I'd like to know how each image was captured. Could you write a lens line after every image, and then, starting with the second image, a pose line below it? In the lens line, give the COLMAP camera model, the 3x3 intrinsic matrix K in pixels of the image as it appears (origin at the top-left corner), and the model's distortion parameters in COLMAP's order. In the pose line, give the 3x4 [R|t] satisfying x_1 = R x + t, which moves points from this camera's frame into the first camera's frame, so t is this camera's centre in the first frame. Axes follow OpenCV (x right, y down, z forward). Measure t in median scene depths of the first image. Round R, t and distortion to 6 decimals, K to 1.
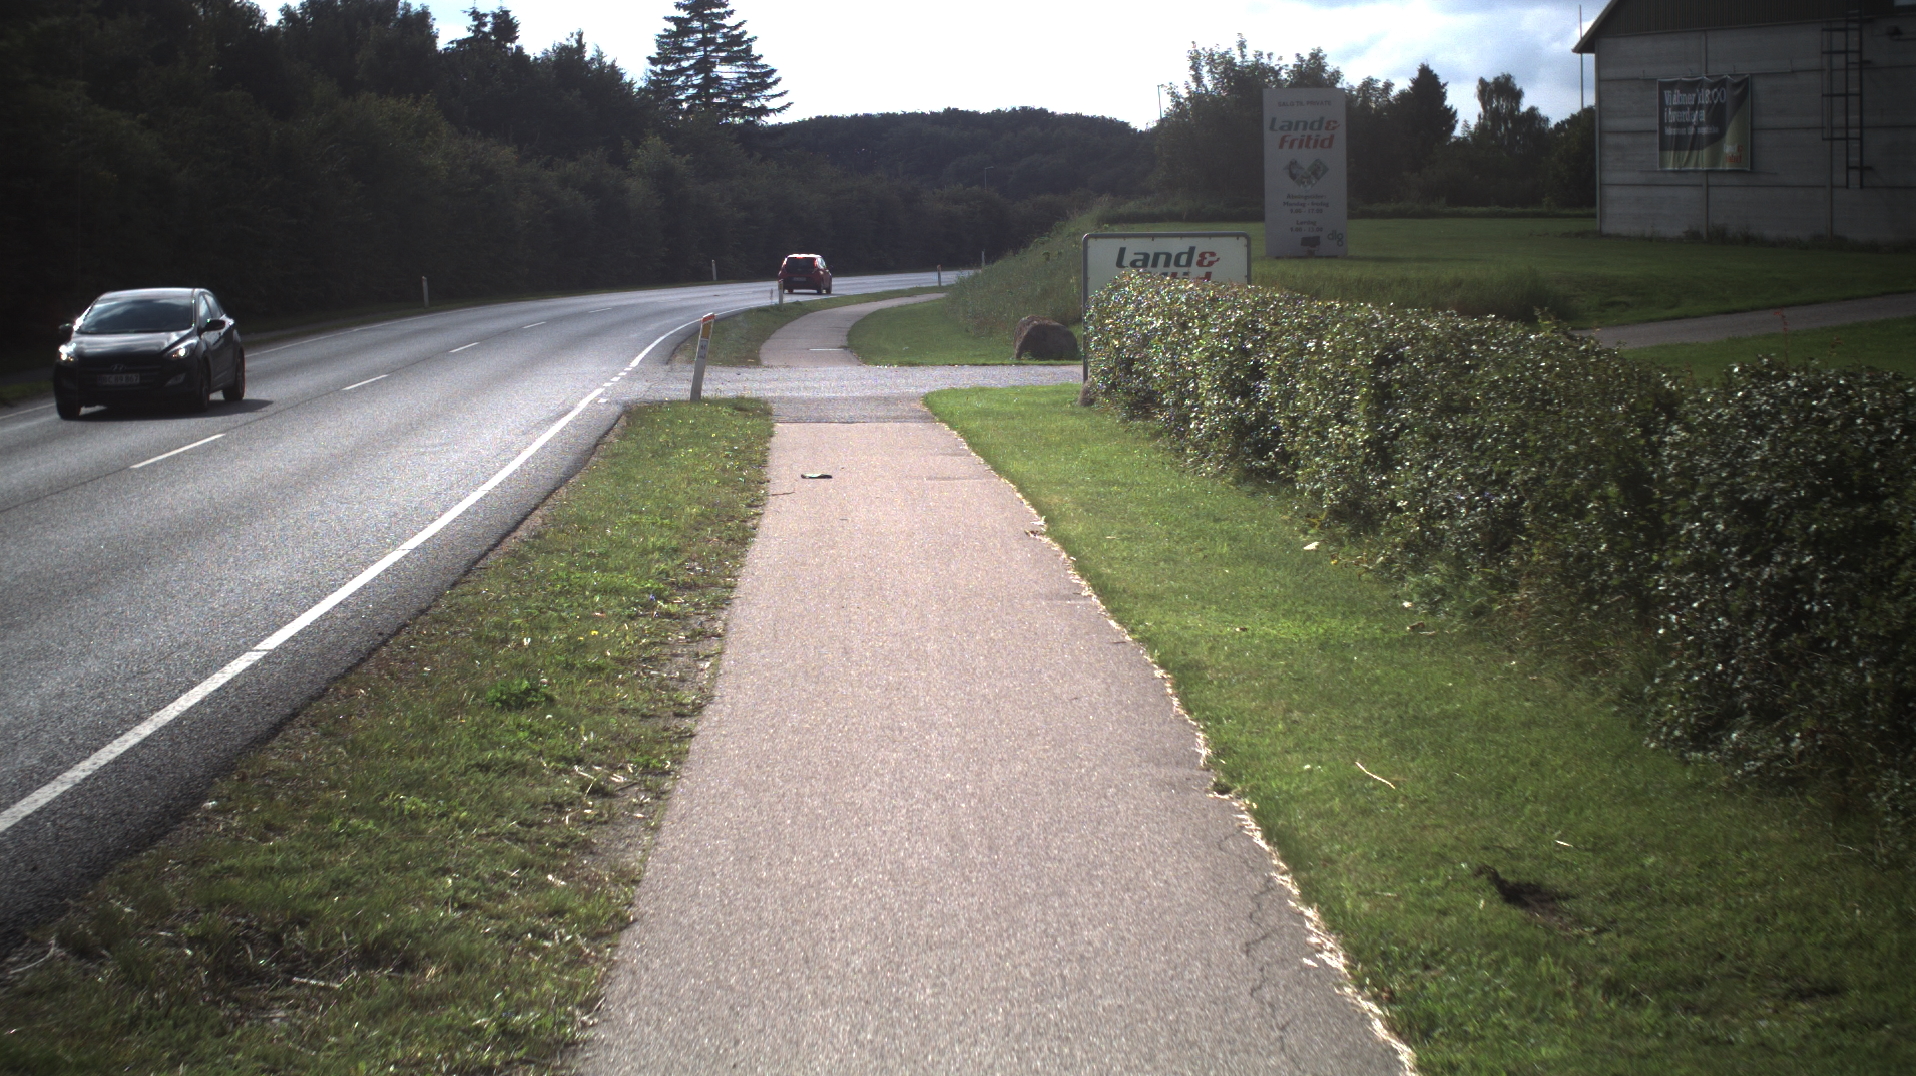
lens RADIAL K [[2572.2, 0, 958.0], [0, 2572.2, 538.0], [0, 0, 1]] dist [-0.159580, 0.096218]
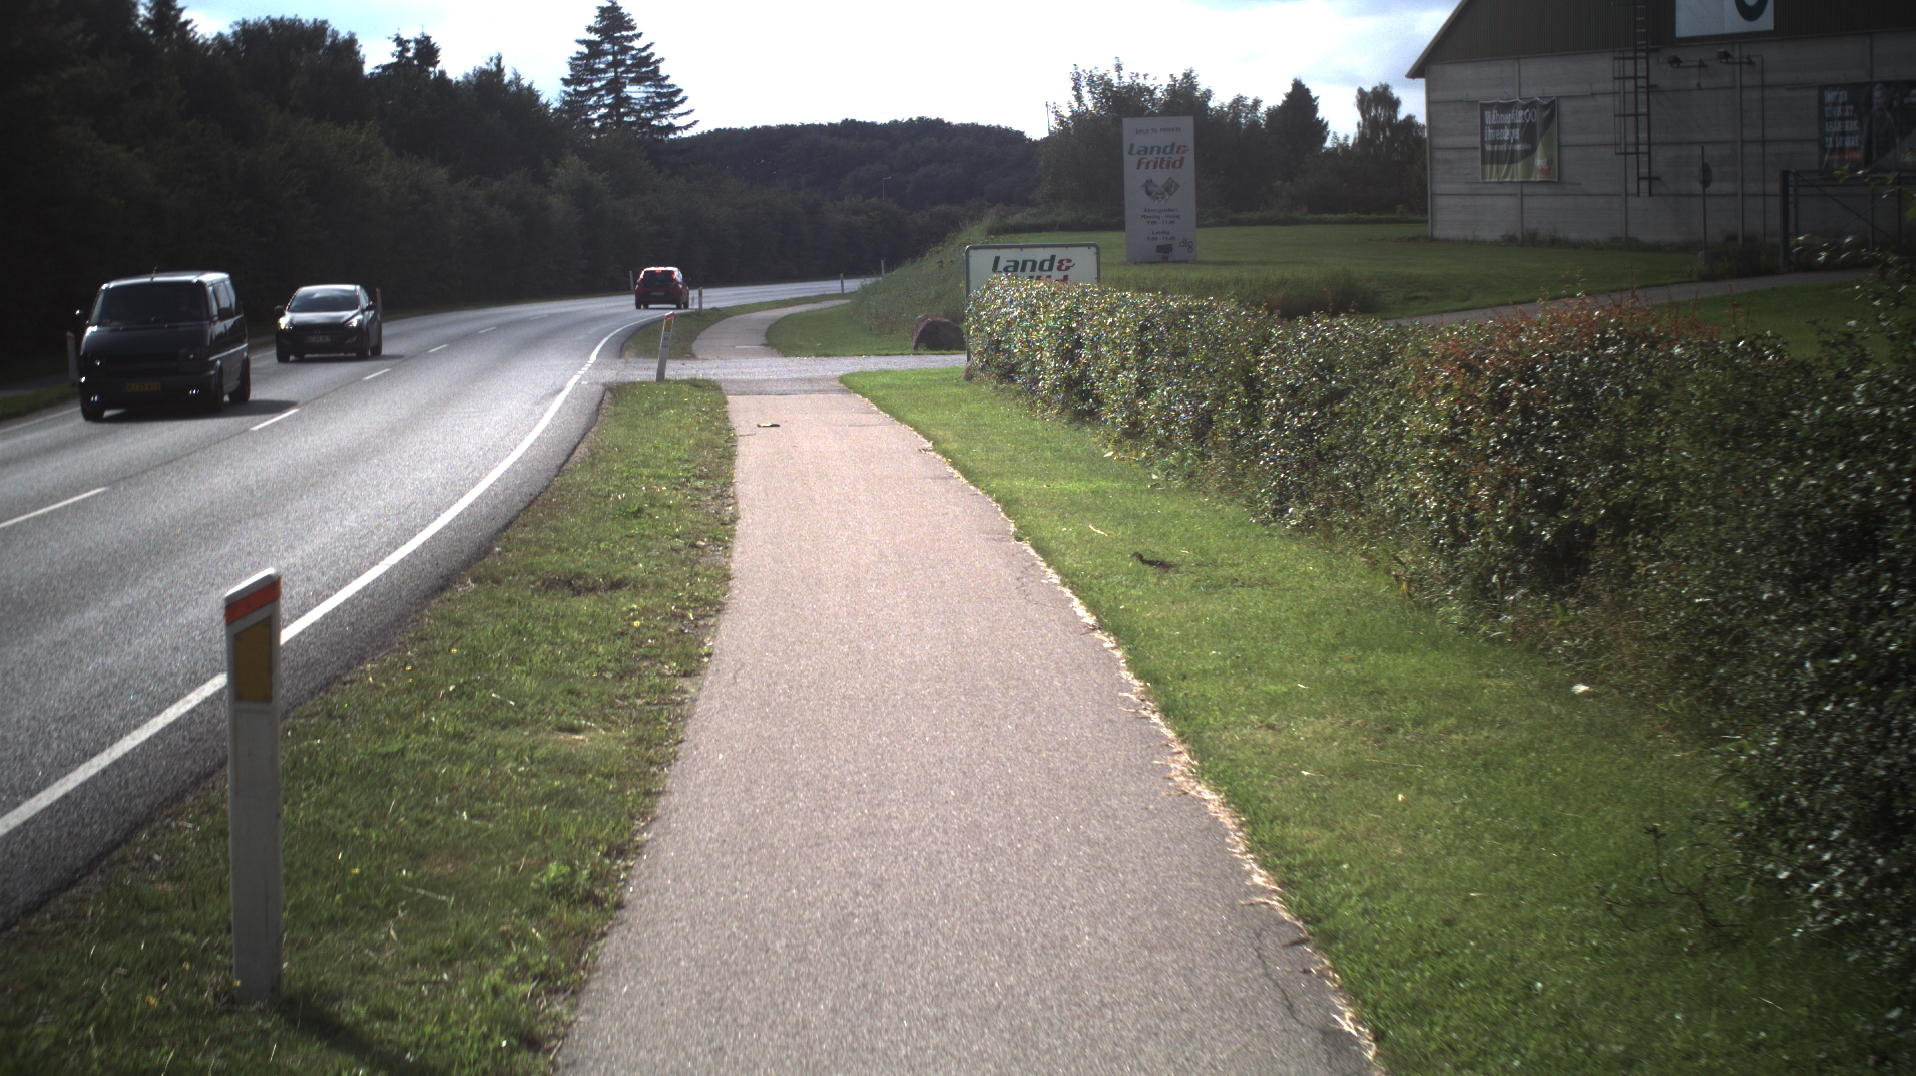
lens RADIAL K [[2572.2, 0, 958.0], [0, 2572.2, 538.0], [0, 0, 1]] dist [-0.159580, 0.096218]
pose [[0.999179, -0.014145, 0.037970, -0.002275], [0.014266, 0.999894, -0.002921, 0.014613], [-0.037925, 0.003461, 0.999275, -0.132720]]
